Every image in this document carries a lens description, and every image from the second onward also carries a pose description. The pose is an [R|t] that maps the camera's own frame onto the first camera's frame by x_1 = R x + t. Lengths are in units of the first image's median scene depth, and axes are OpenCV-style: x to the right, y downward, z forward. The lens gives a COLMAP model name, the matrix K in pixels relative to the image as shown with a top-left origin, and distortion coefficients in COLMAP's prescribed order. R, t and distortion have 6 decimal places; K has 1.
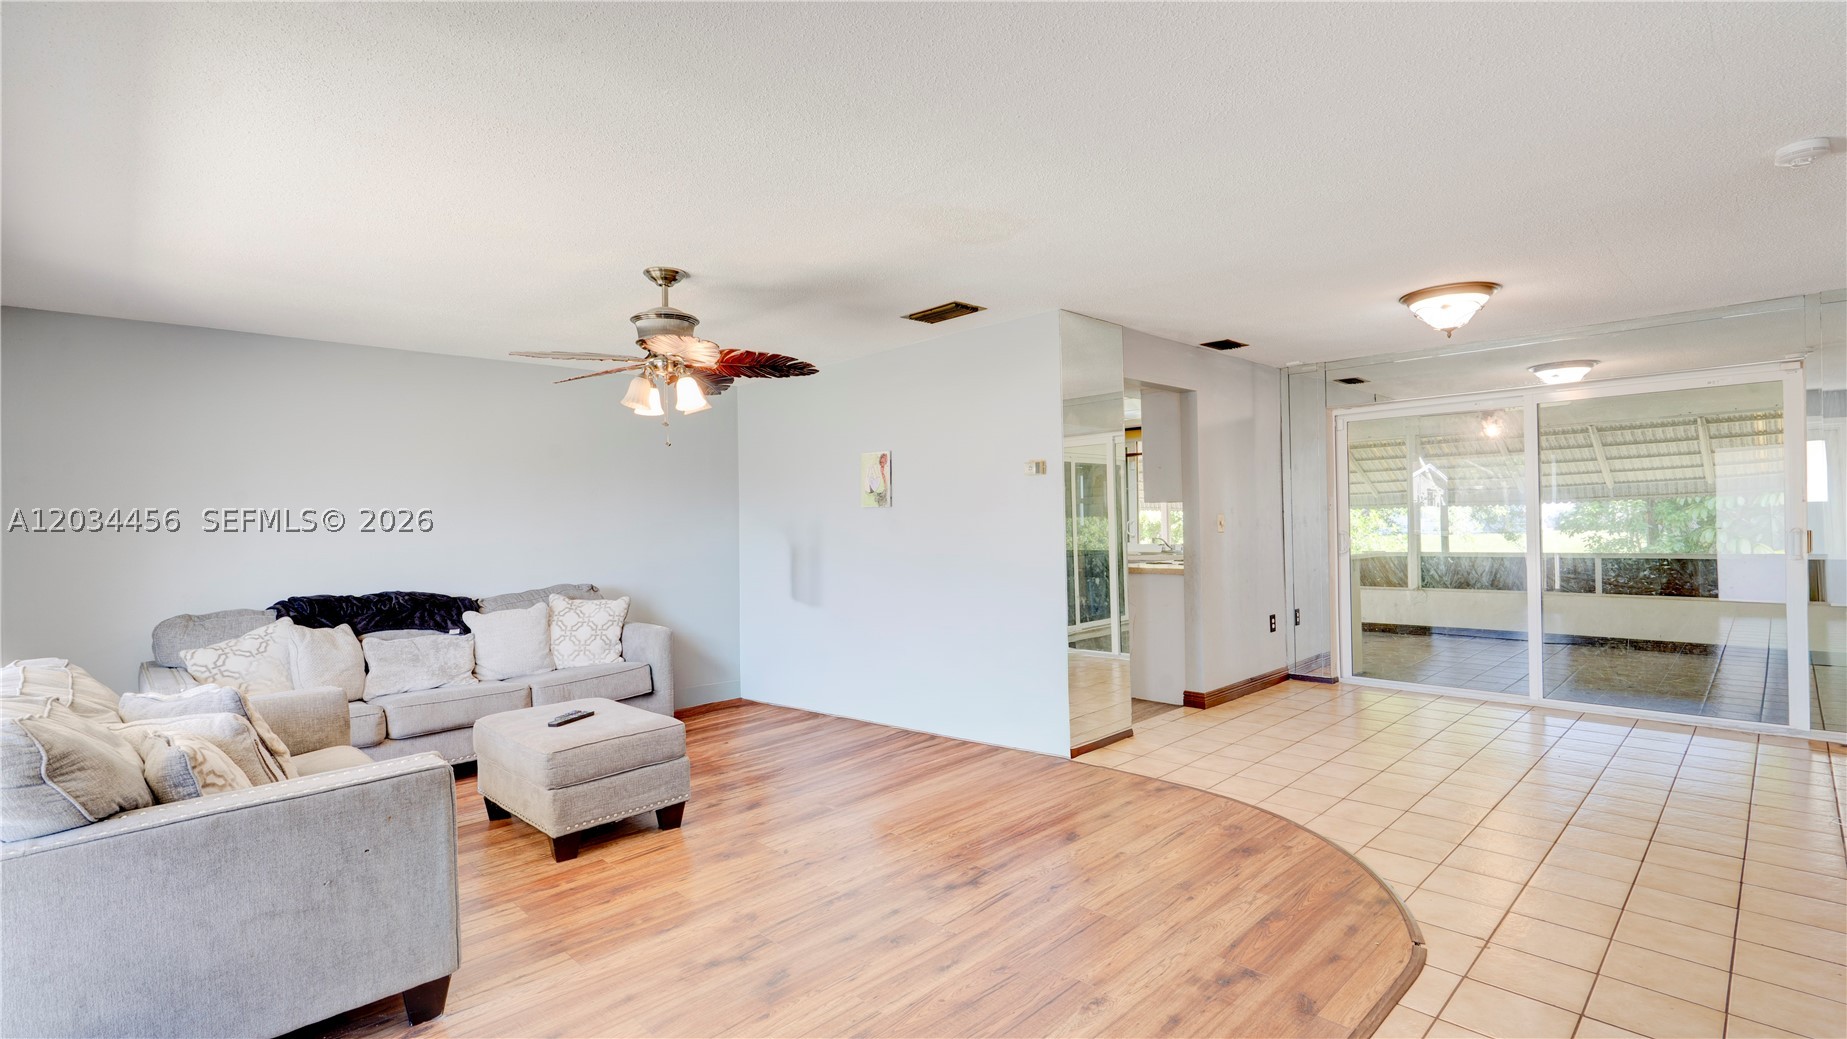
lens RADIAL K [[868.1, 0, 934.3], [0, 868.1, 516.9], [0, 0, 1]] dist [-0.021984, 0.005298]
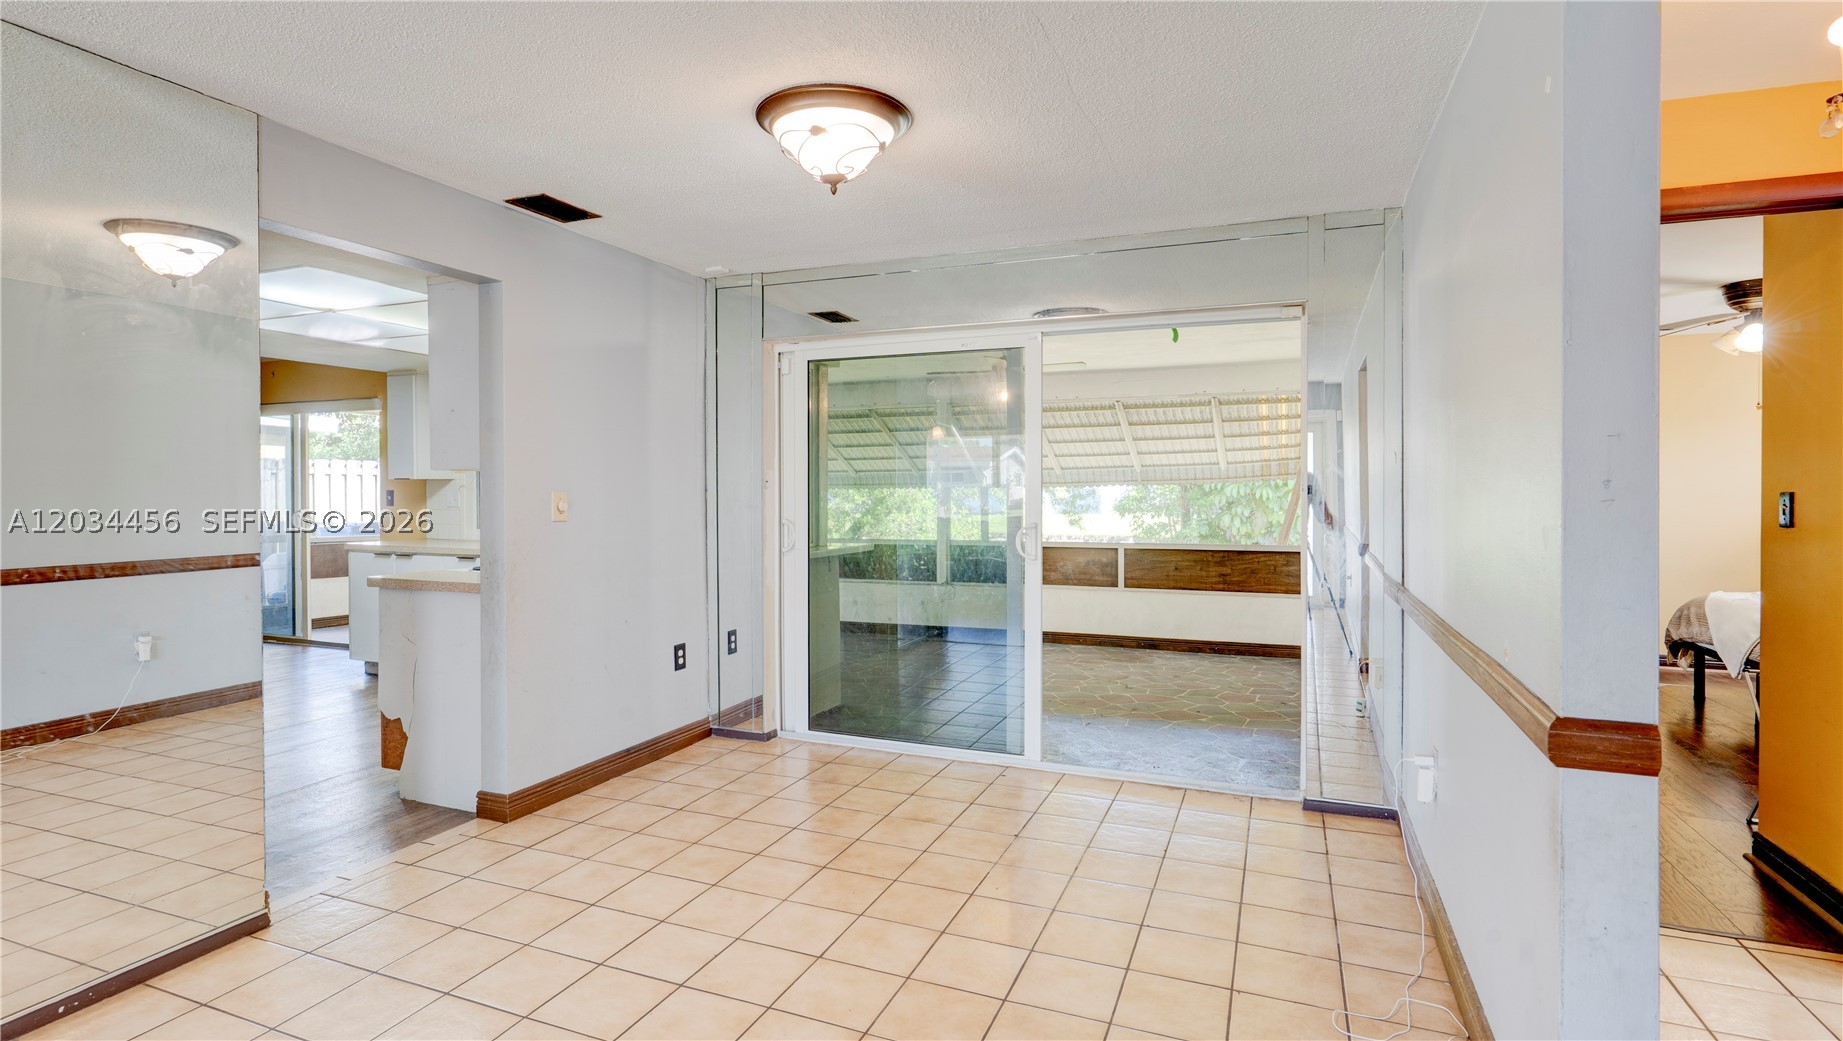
lens RADIAL K [[885.4, 0, 925.2], [0, 885.4, 486.5], [0, 0, 1]] dist [-0.014293, 0.000843]
pose [[0.921281, 0.021804, 0.388286, 0.234173], [-0.019424, 0.999761, -0.010055, -0.003753], [-0.388413, 0.001722, 0.921484, 0.235158]]
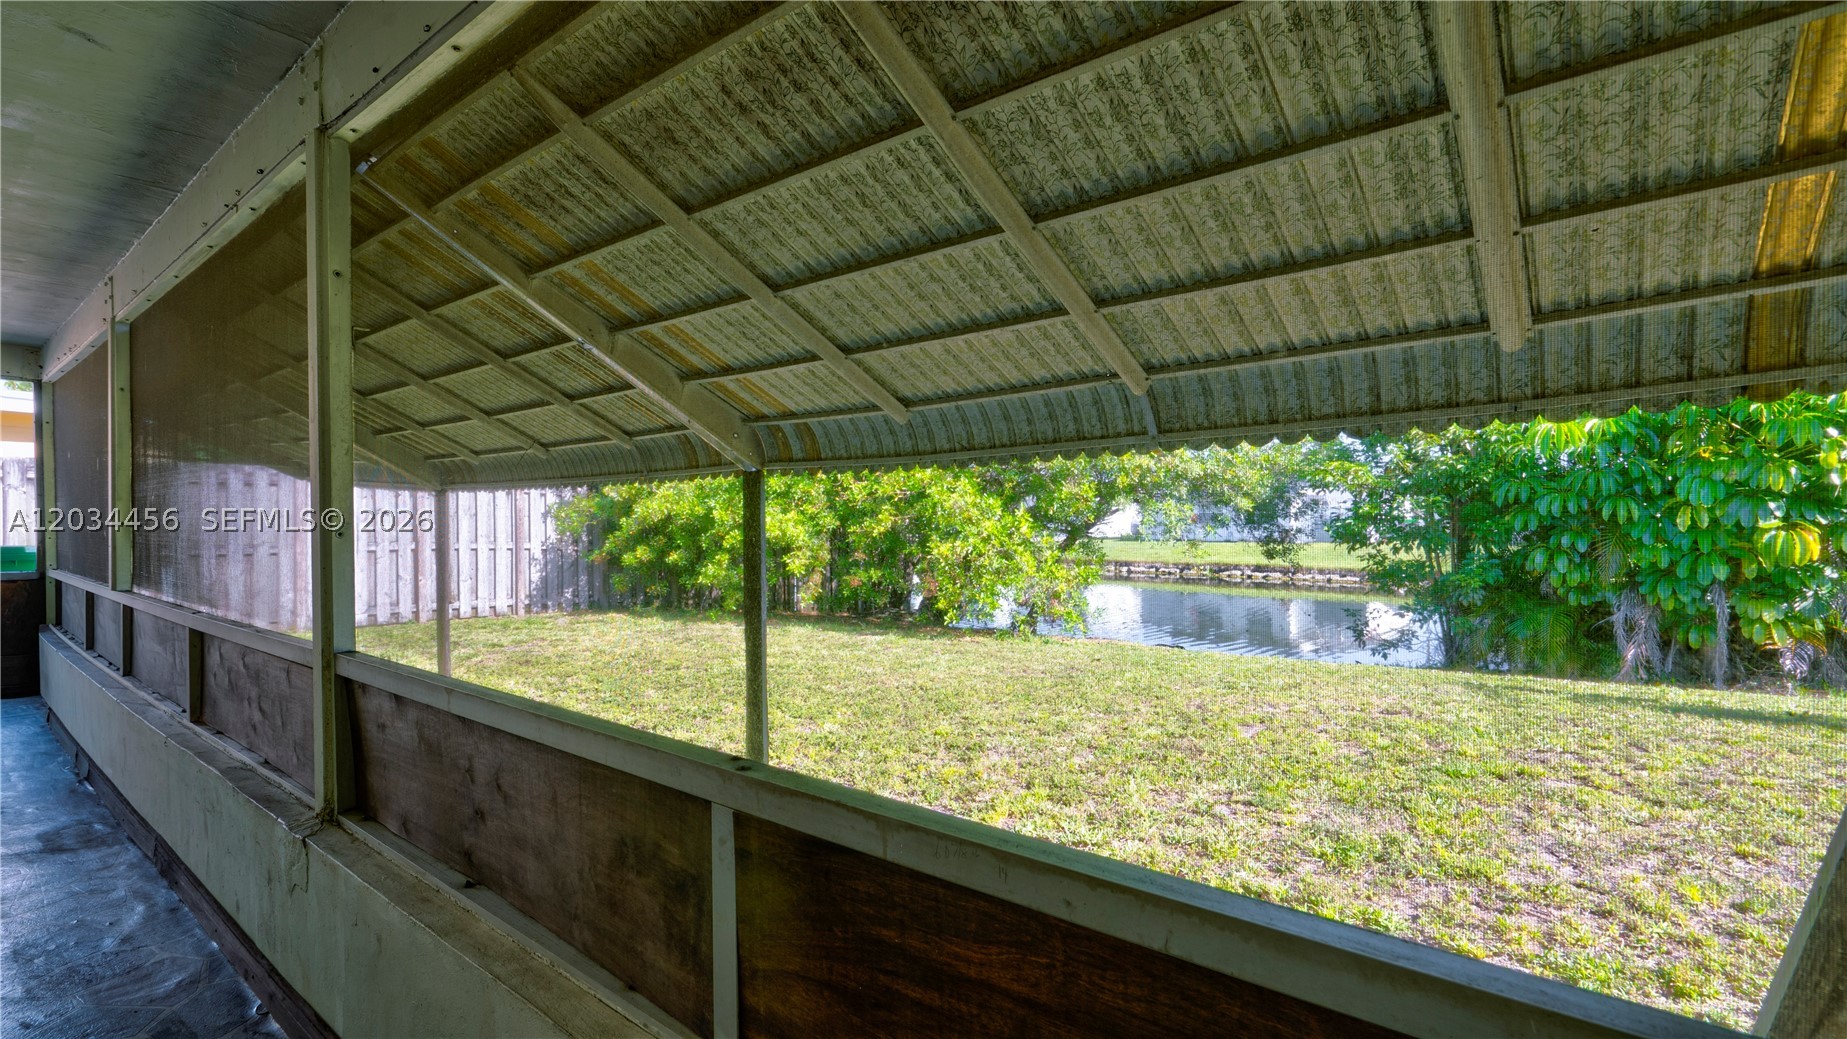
lens RADIAL K [[868.1, 0, 940.7], [0, 868.1, 520.6], [0, 0, 1]] dist [-0.021984, 0.005298]
pose [[0.992982, 0.019520, 0.116646, 0.809872], [-0.020519, 0.999762, 0.007367, -0.000854], [-0.116475, -0.009709, 0.993146, 0.876325]]
